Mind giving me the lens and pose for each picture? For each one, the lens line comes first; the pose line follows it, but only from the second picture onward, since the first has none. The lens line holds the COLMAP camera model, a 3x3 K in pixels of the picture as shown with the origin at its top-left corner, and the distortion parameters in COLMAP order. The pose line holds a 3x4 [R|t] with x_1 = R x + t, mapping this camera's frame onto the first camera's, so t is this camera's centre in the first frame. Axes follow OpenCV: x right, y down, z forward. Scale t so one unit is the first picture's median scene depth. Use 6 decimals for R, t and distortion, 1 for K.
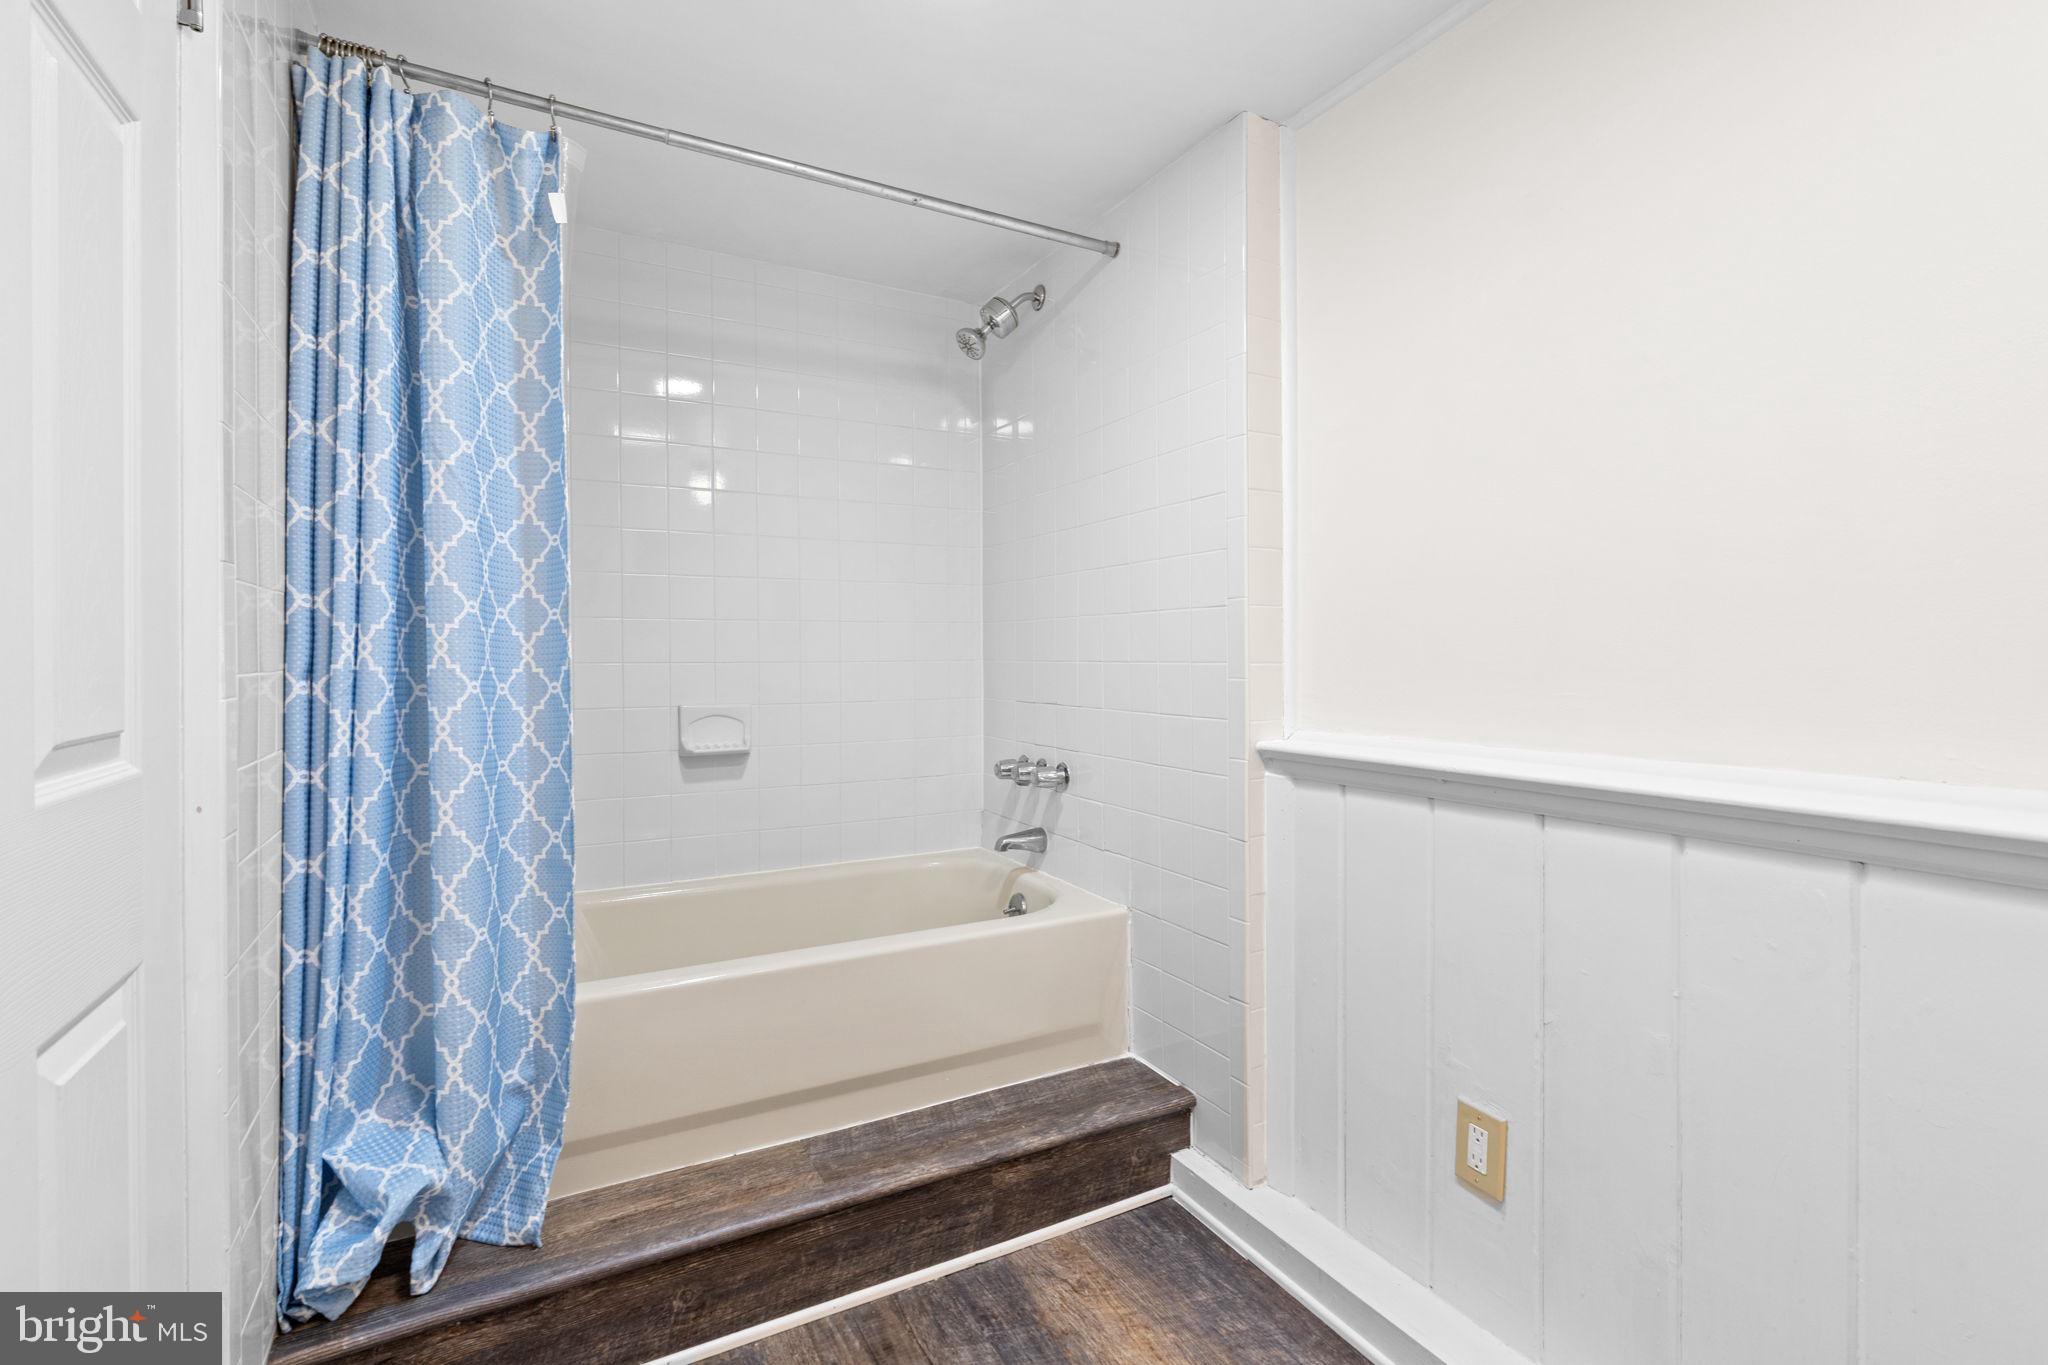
lens RADIAL K [[913.8, 0, 1024.0], [0, 913.8, 670.9], [0, 0, 1]] dist [0.000702, -0.000002]
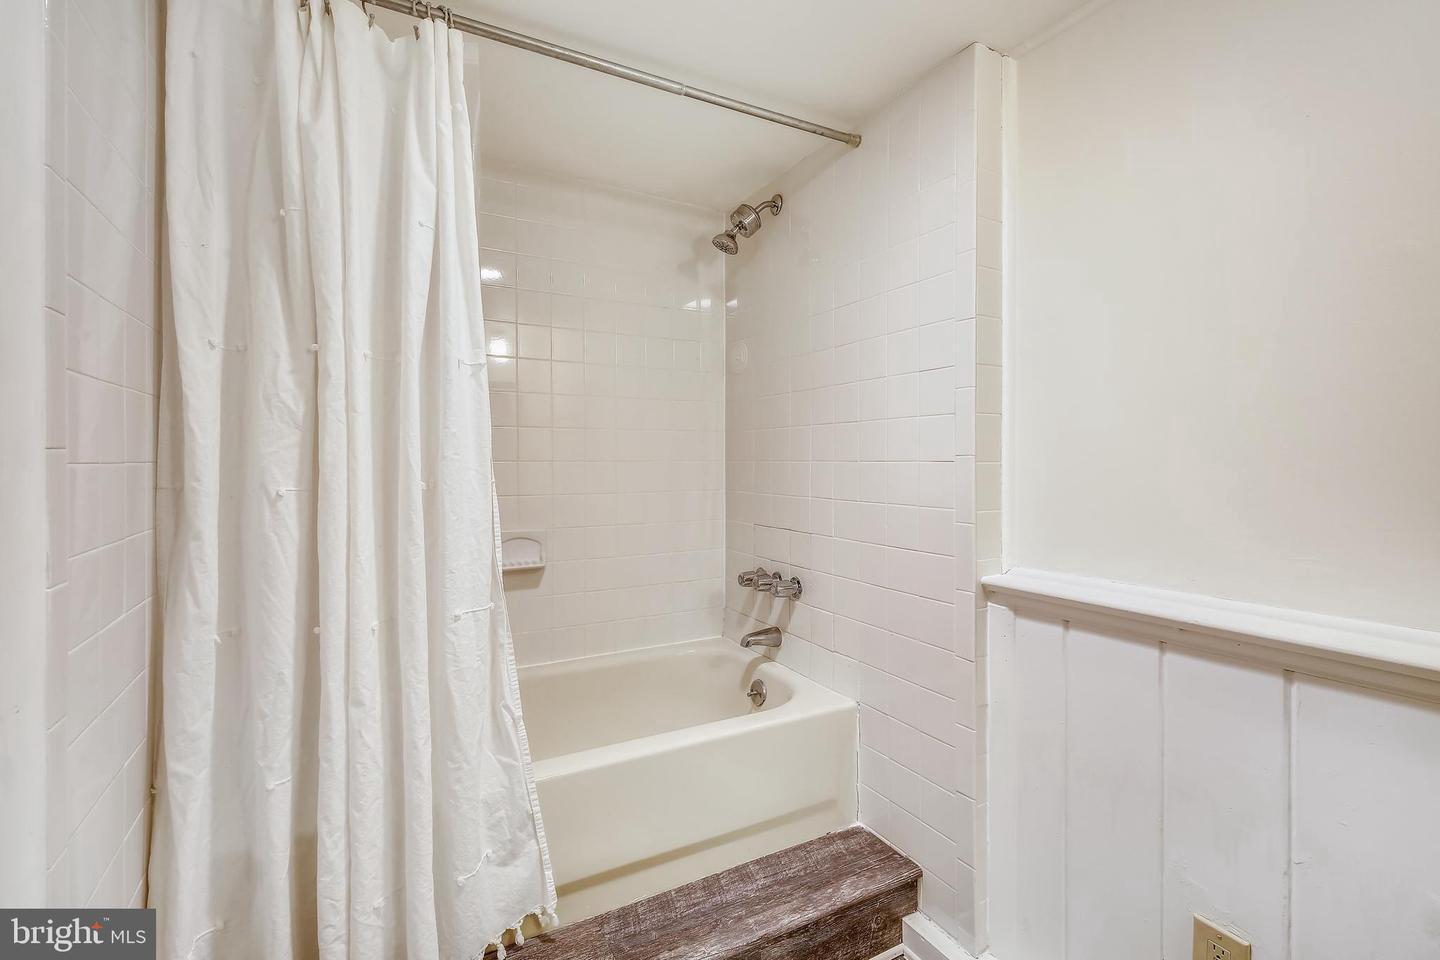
lens RADIAL K [[642.5, 0, 719.8], [0, 642.5, 474.3], [0, 0, 1]] dist [0.000702, -0.000002]
pose [[0.999988, 0.001514, -0.004580, -0.071610], [-0.001515, 0.999999, -0.000138, -0.049637], [0.004580, 0.000145, 0.999990, 0.150467]]
